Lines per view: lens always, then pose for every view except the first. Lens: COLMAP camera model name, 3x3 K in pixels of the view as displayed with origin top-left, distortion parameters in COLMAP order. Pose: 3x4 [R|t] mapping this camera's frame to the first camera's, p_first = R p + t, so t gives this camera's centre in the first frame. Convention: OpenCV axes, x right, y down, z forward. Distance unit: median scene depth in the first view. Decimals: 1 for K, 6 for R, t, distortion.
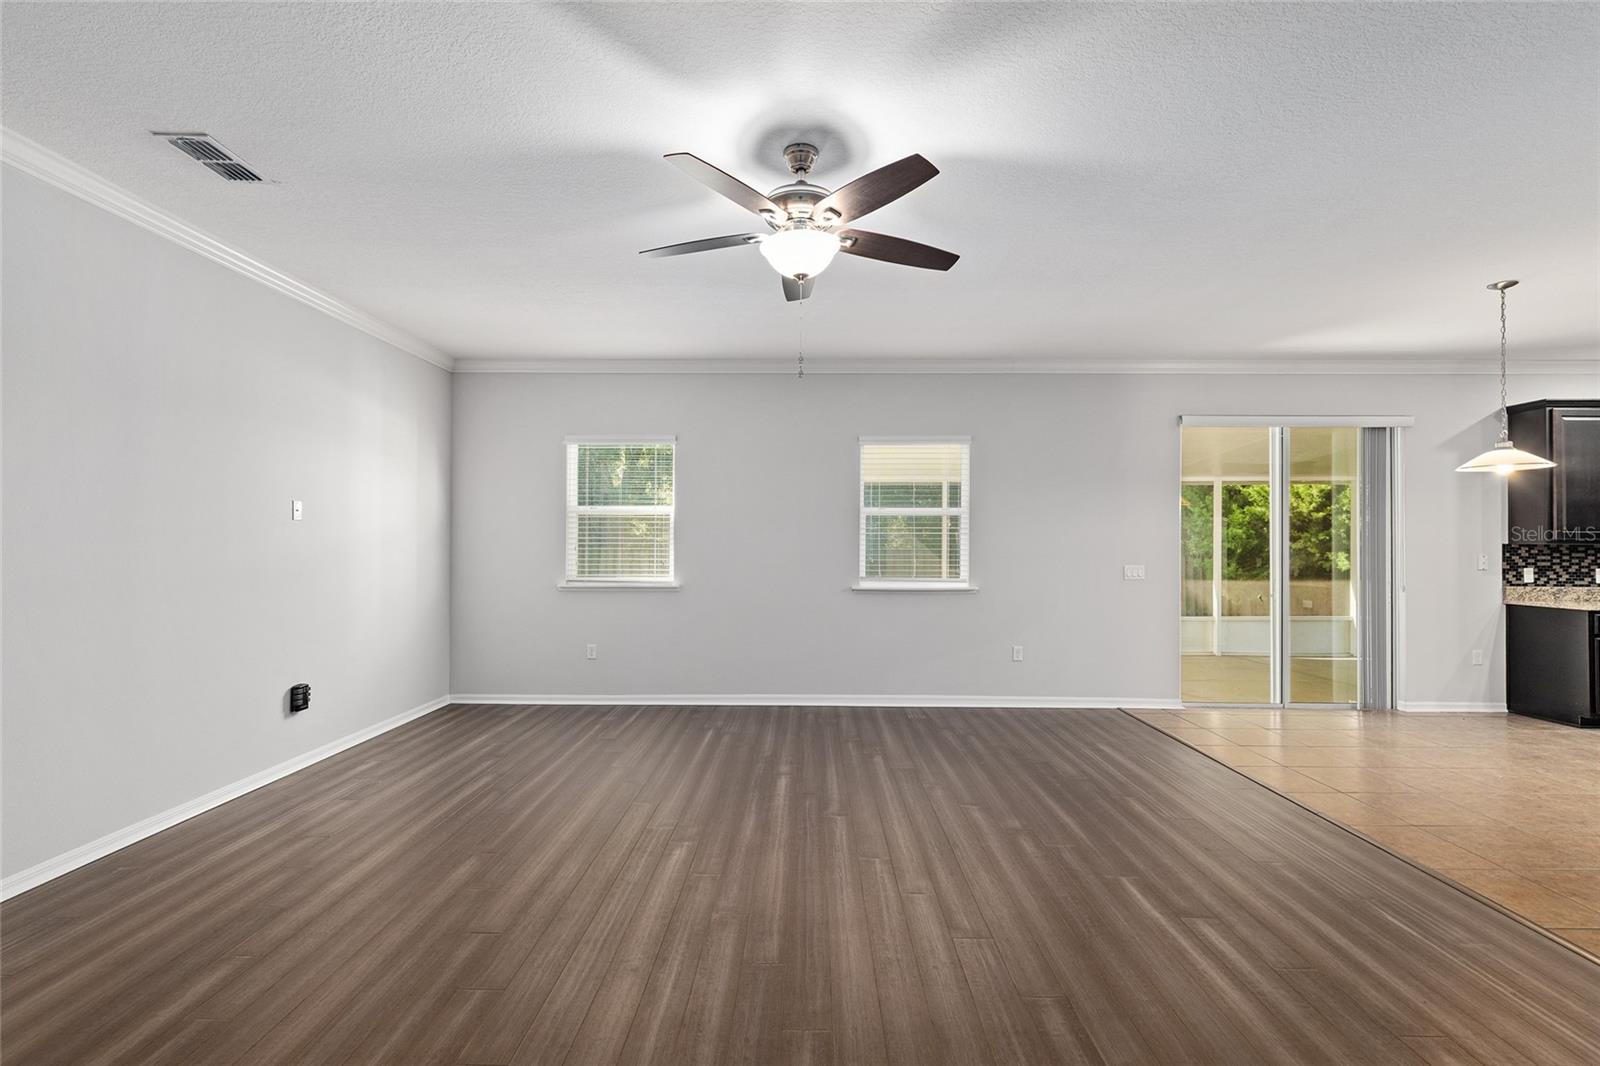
lens RADIAL K [[719.8, 0, 800.3], [0, 719.8, 535.3], [0, 0, 1]] dist [-0.002567, 0.001007]
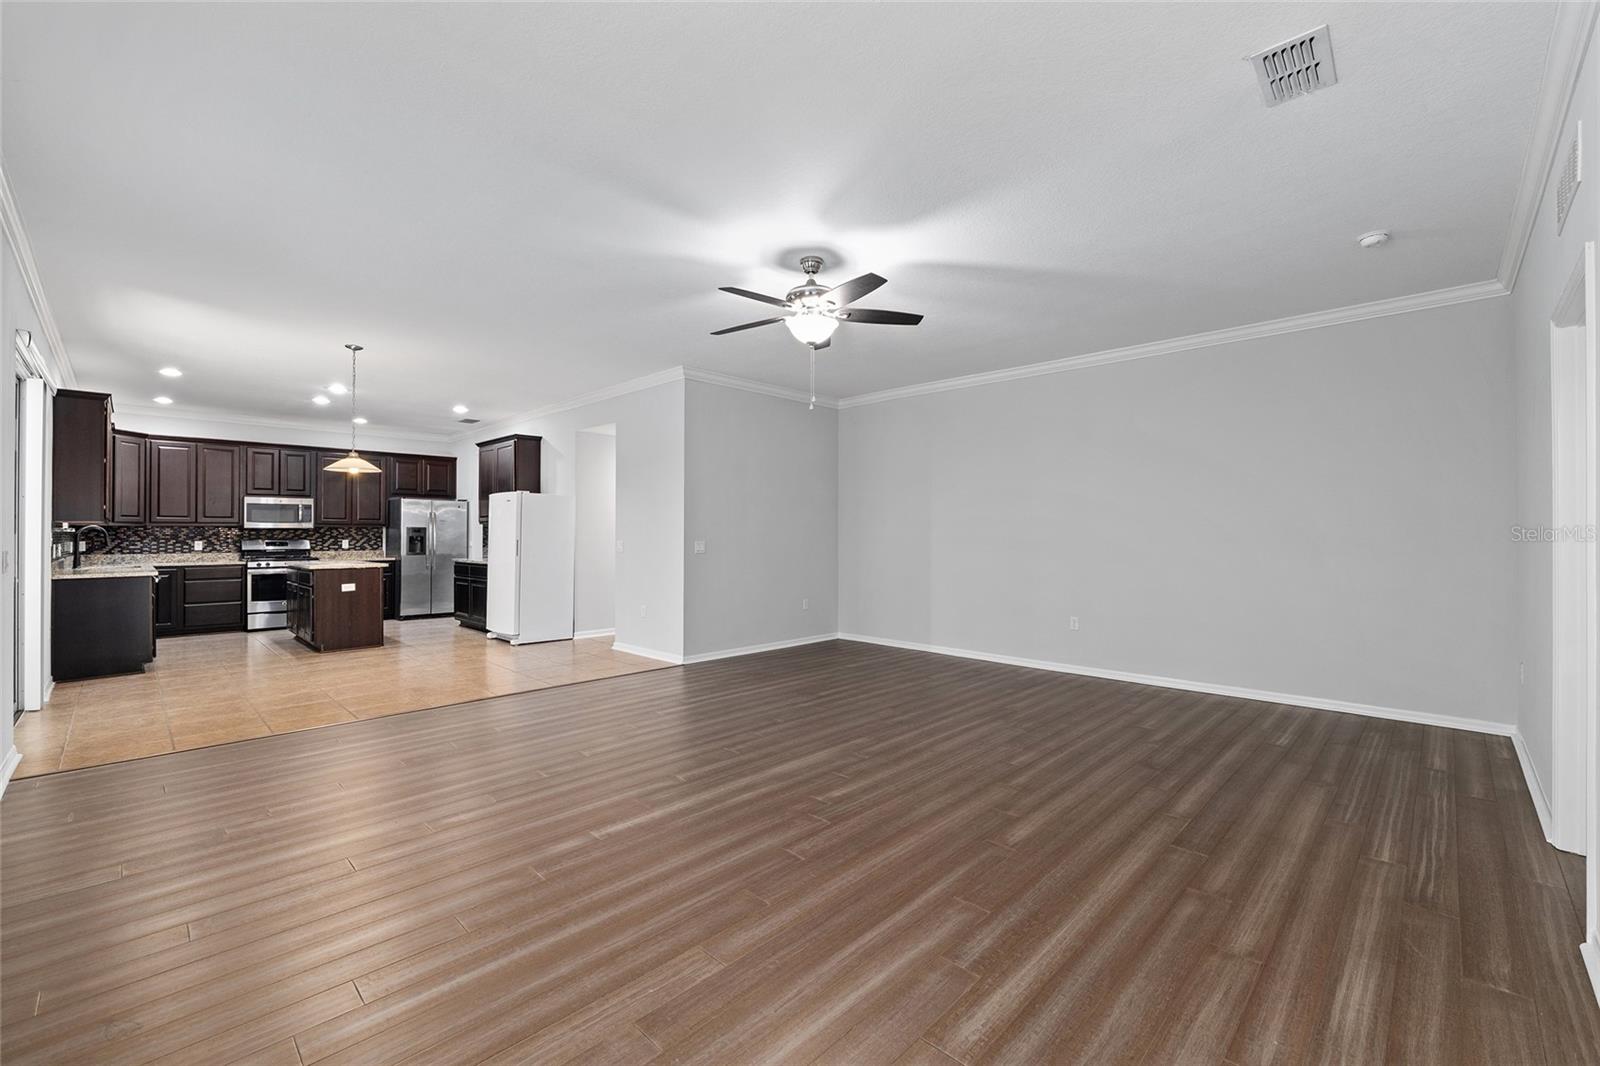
lens RADIAL K [[669.9, 0, 798.0], [0, 669.9, 529.5], [0, 0, 1]] dist [-0.010309, -0.000466]
pose [[-0.723202, -0.001144, 0.690636, -0.446718], [-0.008842, 0.999932, -0.007602, 0.021671], [-0.690580, -0.011604, -0.723163, 0.954417]]
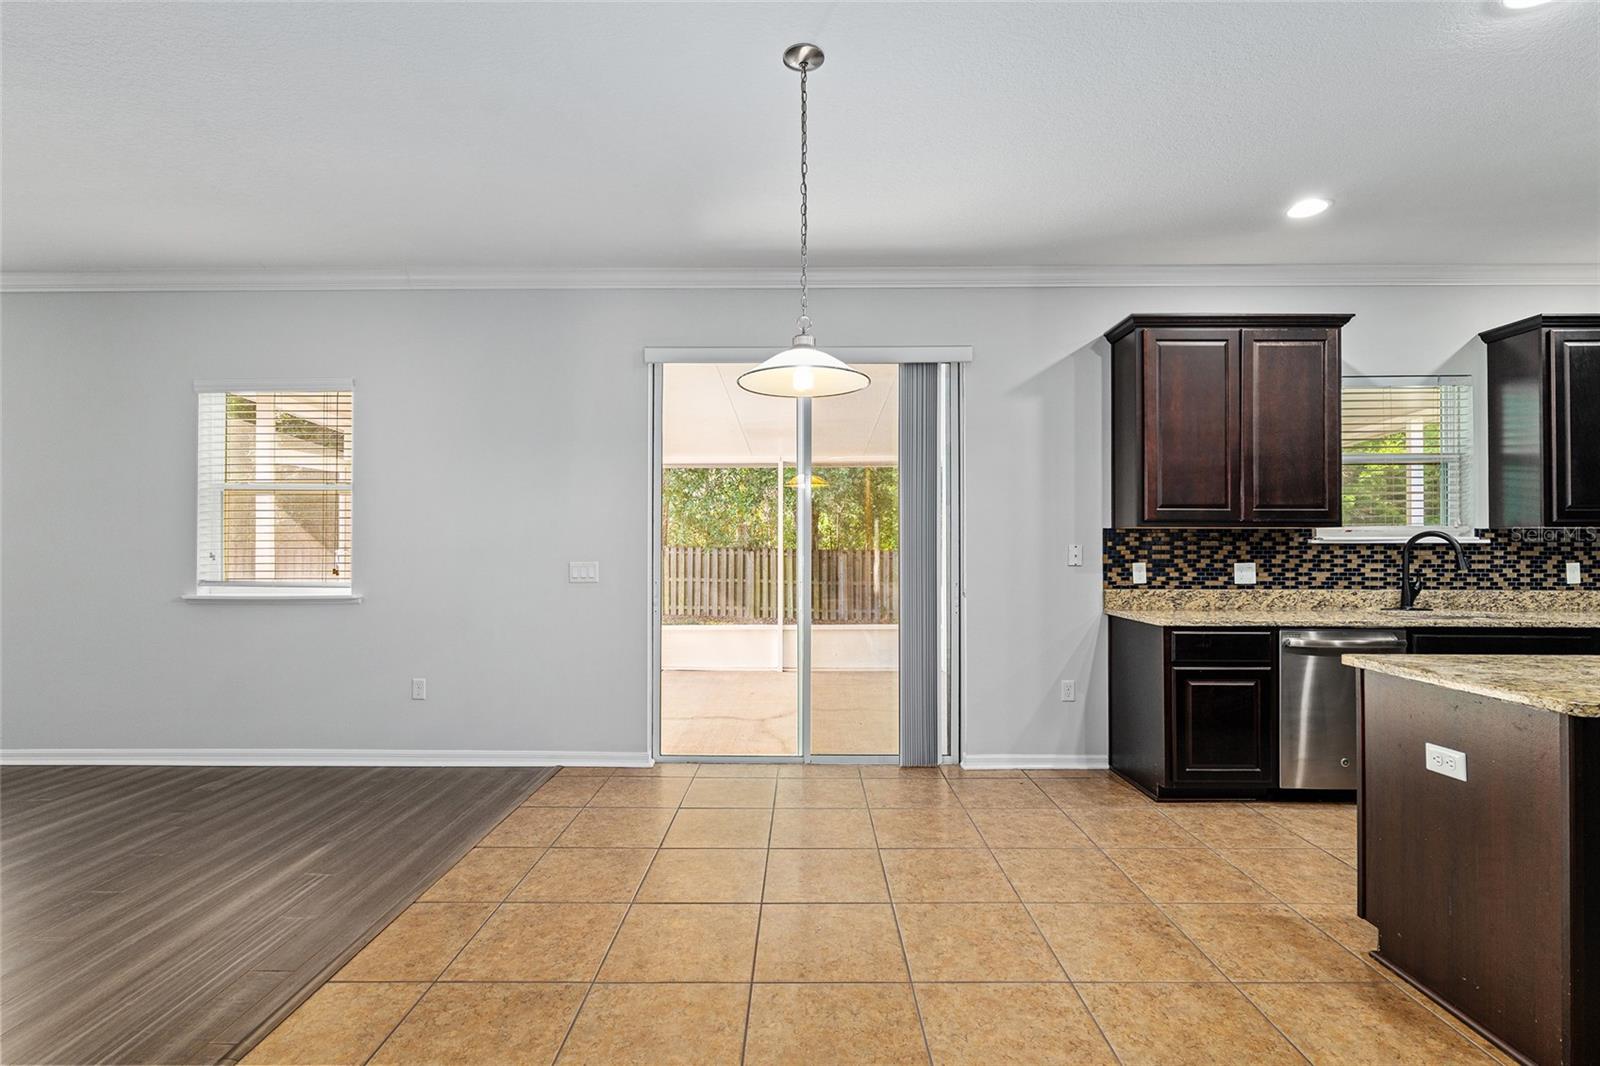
lens RADIAL K [[704.3, 0, 803.9], [0, 704.3, 537.9], [0, 0, 1]] dist [-0.000803, 0.000154]
pose [[0.999969, -0.005820, 0.005307, 0.684100], [0.005824, 0.999983, -0.000765, 0.019812], [-0.005302, 0.000796, 0.999986, 0.313954]]
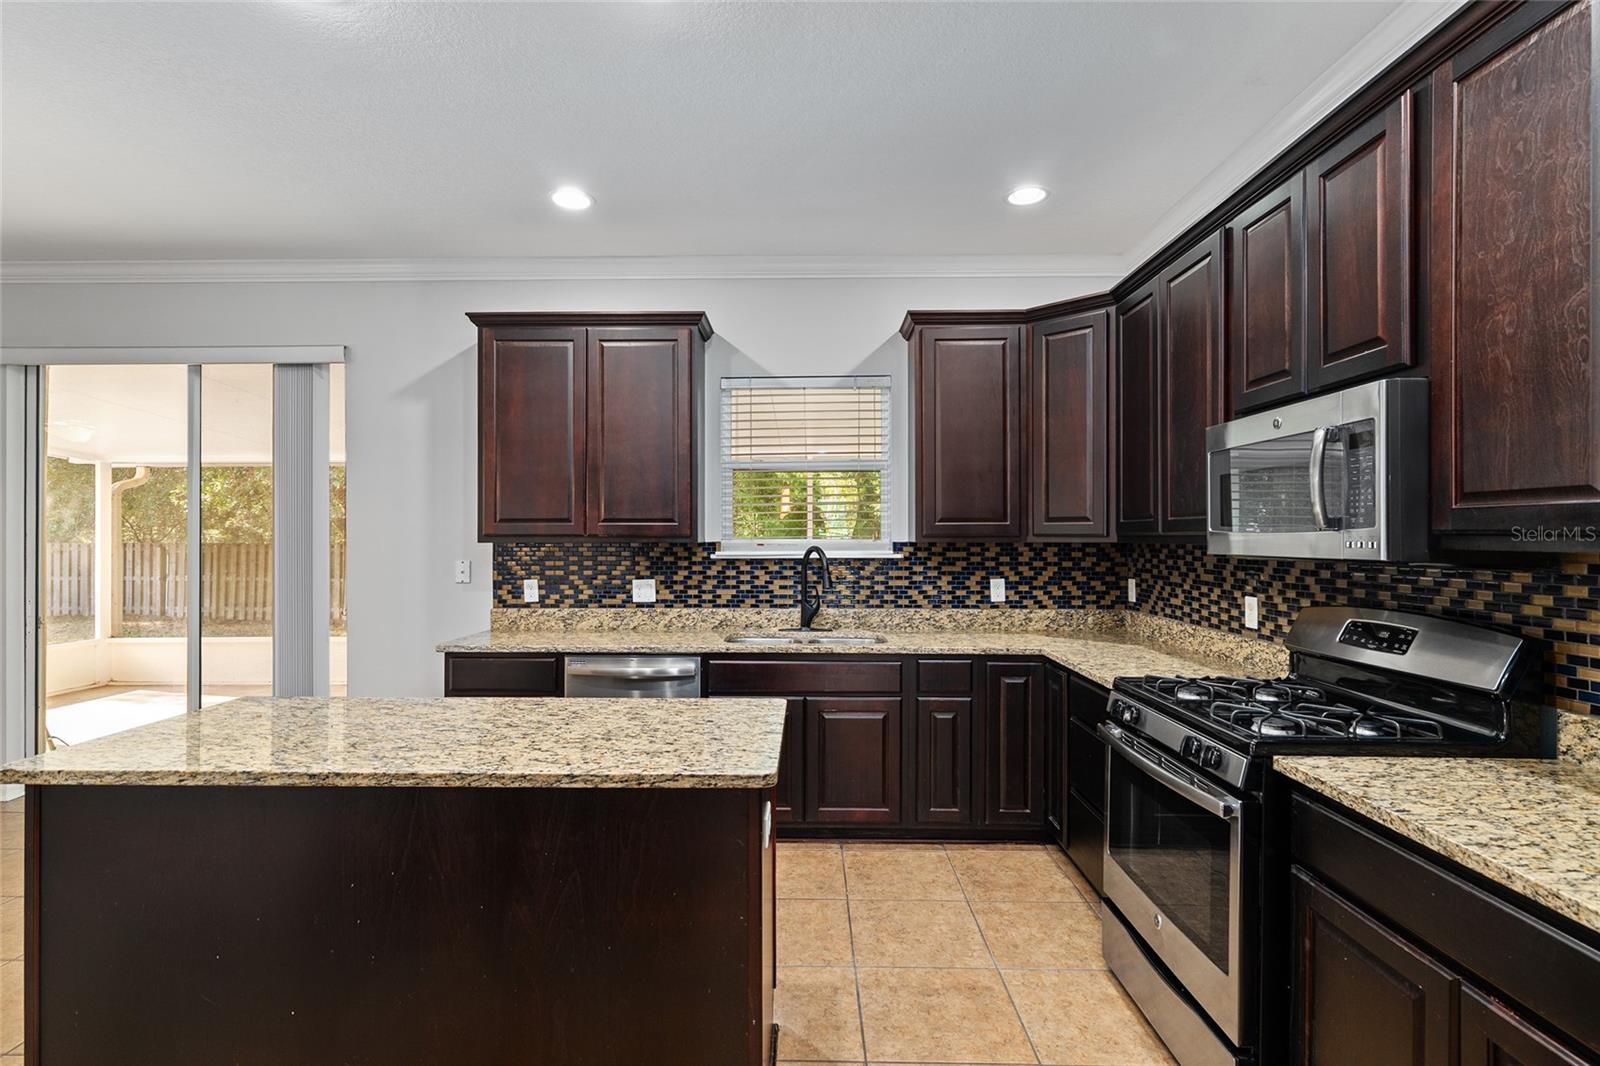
lens RADIAL K [[765.5, 0, 795.1], [0, 765.5, 536.8], [0, 0, 1]] dist [-0.000252, -0.000342]
pose [[0.999966, -0.008037, -0.001594, 1.258705], [0.008051, 0.999928, 0.008909, 0.002501], [0.001522, -0.008921, 0.999959, 0.308371]]
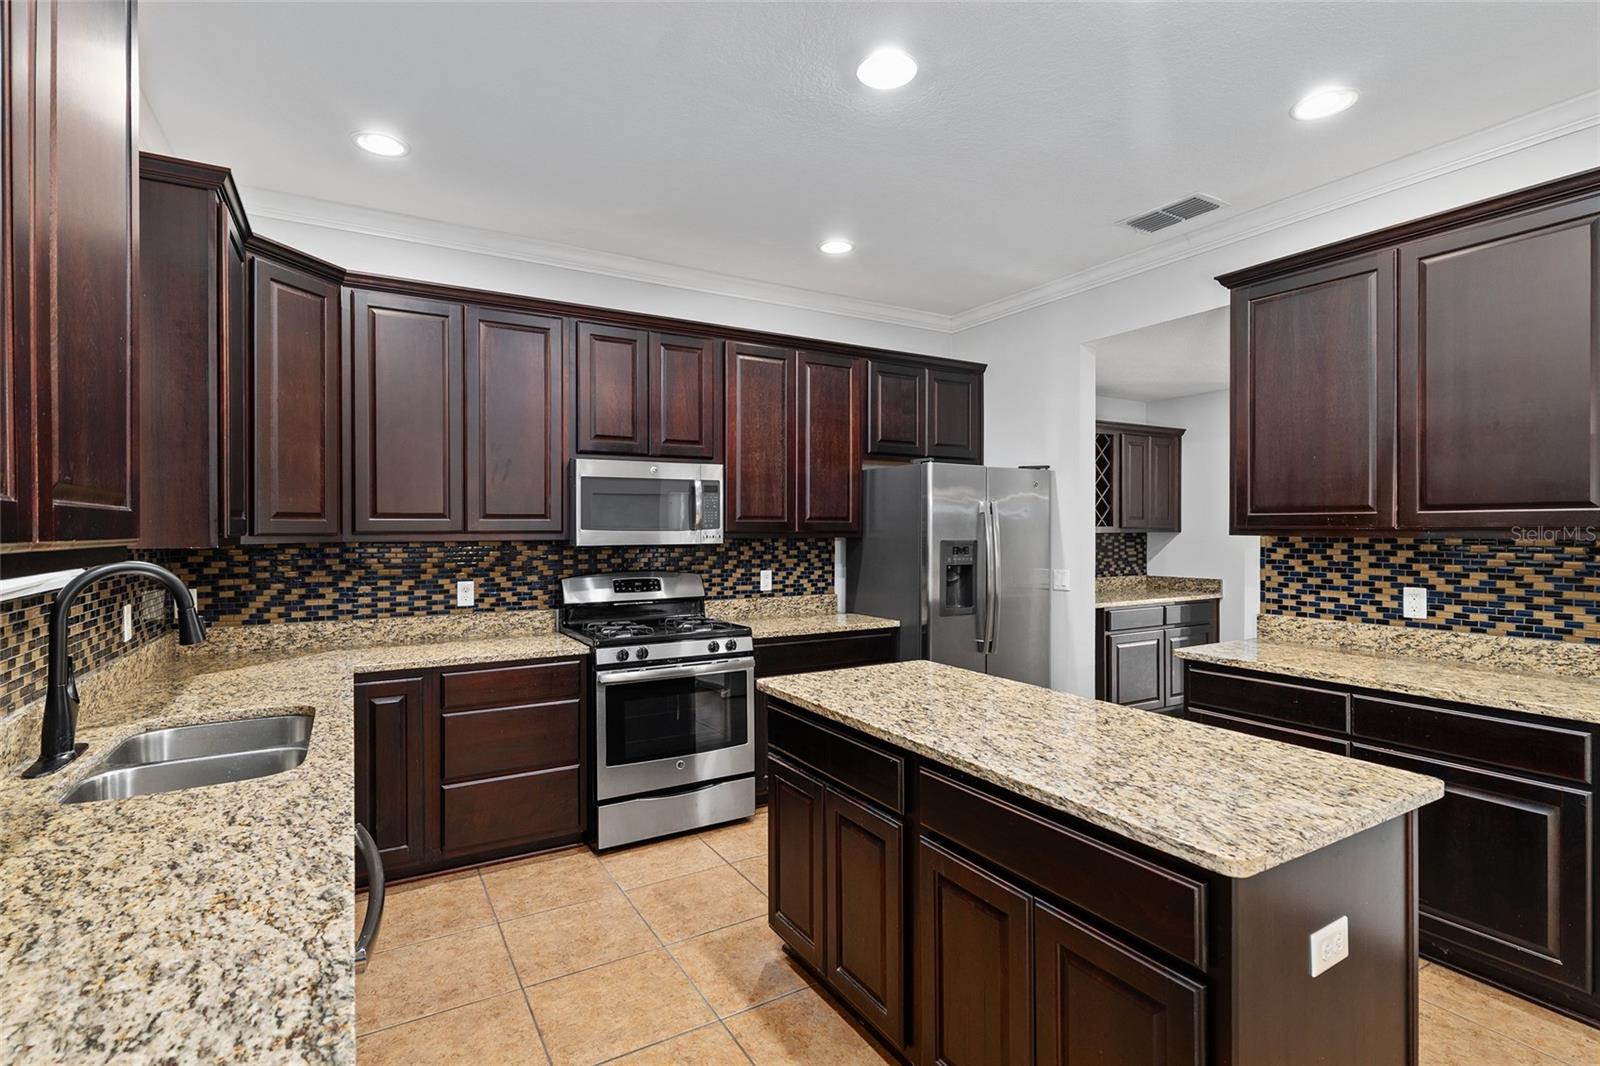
lens RADIAL K [[765.5, 0, 800.8], [0, 765.5, 535.3], [0, 0, 1]] dist [-0.000252, -0.000342]
pose [[-0.519617, -0.015255, 0.854263, 0.868930], [-0.008218, 0.999884, 0.012857, -0.000413], [-0.854360, -0.000339, -0.519682, 0.898057]]
